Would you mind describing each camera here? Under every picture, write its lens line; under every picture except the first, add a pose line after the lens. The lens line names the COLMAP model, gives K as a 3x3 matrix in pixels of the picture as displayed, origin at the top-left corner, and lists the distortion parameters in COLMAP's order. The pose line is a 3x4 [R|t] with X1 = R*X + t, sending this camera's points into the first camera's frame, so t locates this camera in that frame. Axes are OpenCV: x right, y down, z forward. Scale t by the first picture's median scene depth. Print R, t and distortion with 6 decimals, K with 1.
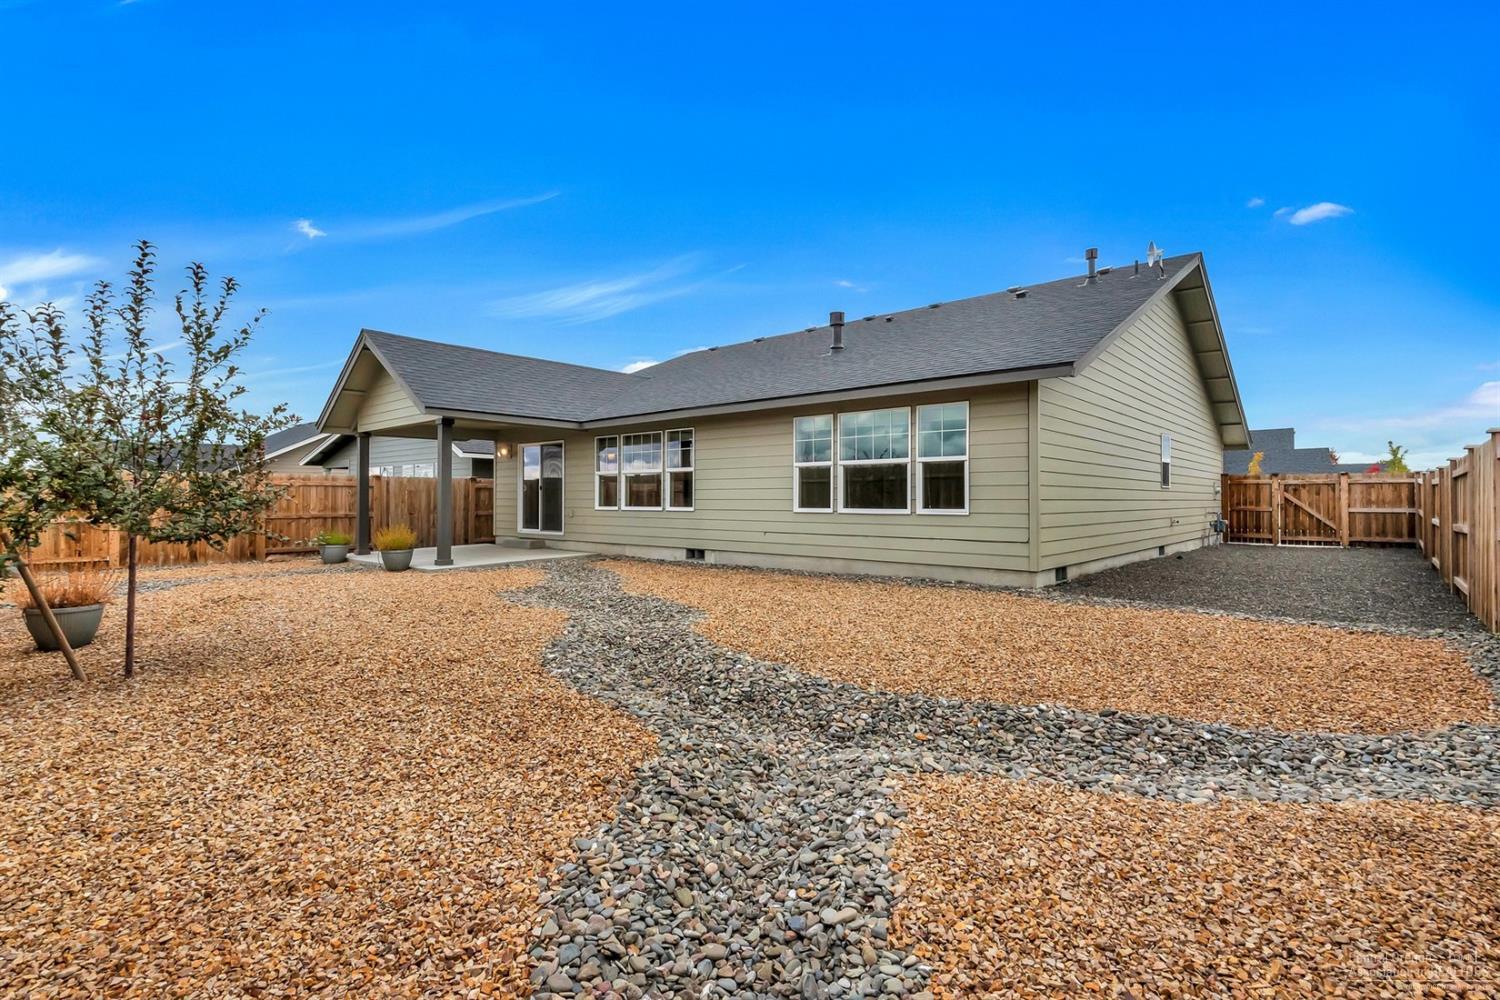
lens RADIAL K [[702.1, 0, 779.5], [0, 702.1, 497.3], [0, 0, 1]] dist [0.024611, -0.008896]
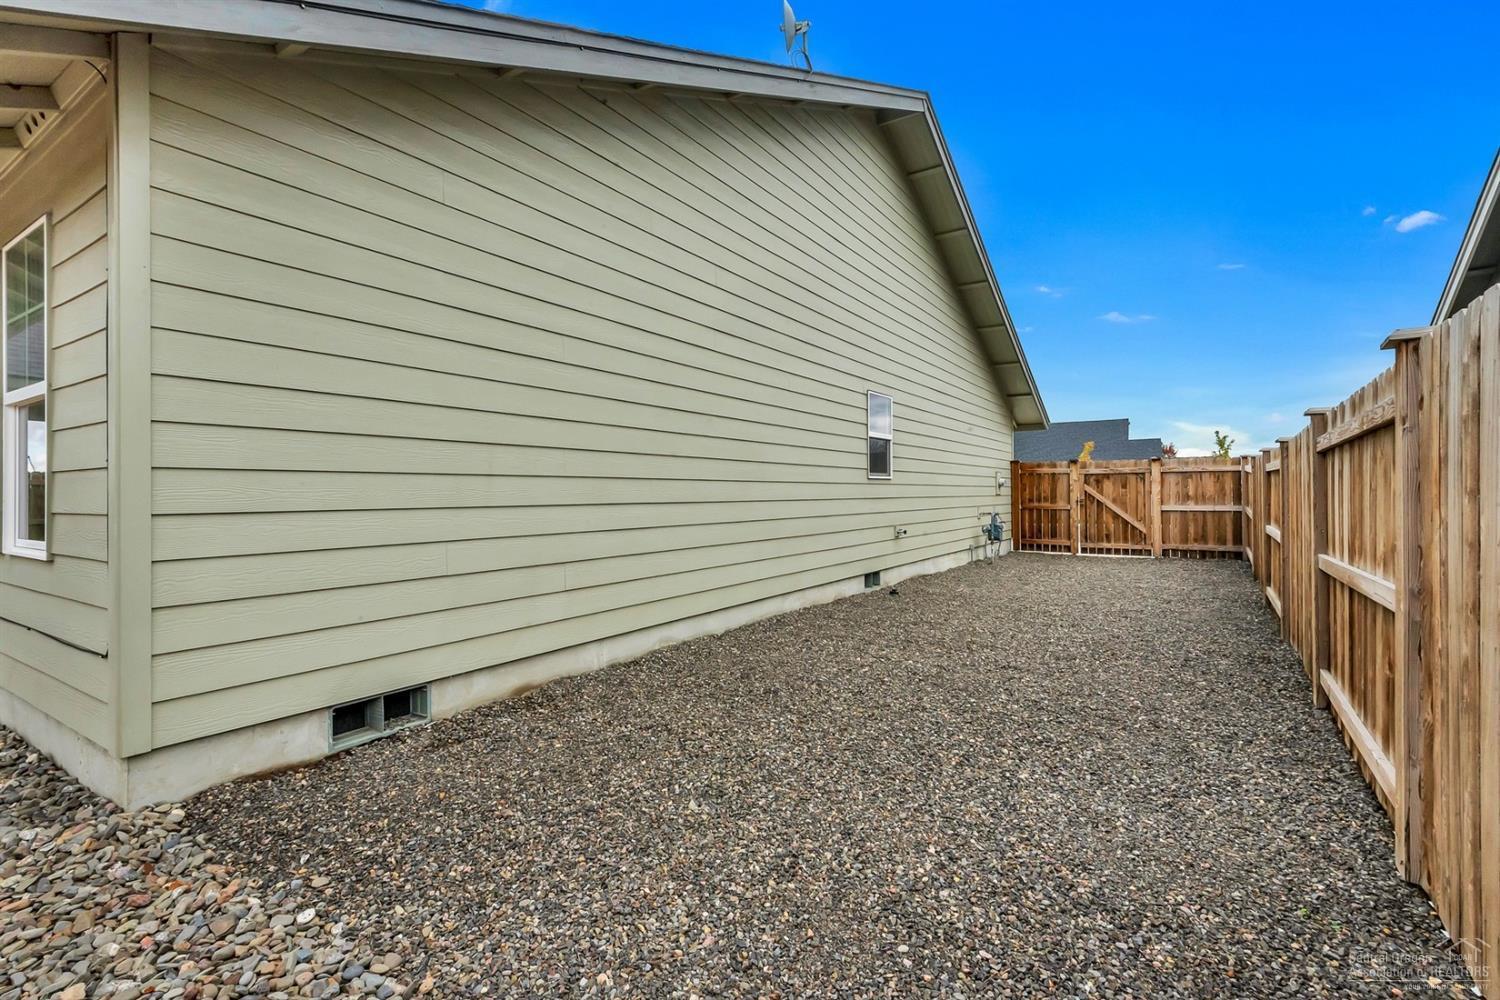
lens RADIAL K [[702.1, 0, 743.5], [0, 702.1, 492.5], [0, 0, 1]] dist [0.024611, -0.008896]
pose [[0.993122, -0.006192, 0.116922, 0.270985], [0.006026, 0.999980, 0.001772, -0.002144], [-0.116931, -0.001056, 0.993140, 0.304312]]
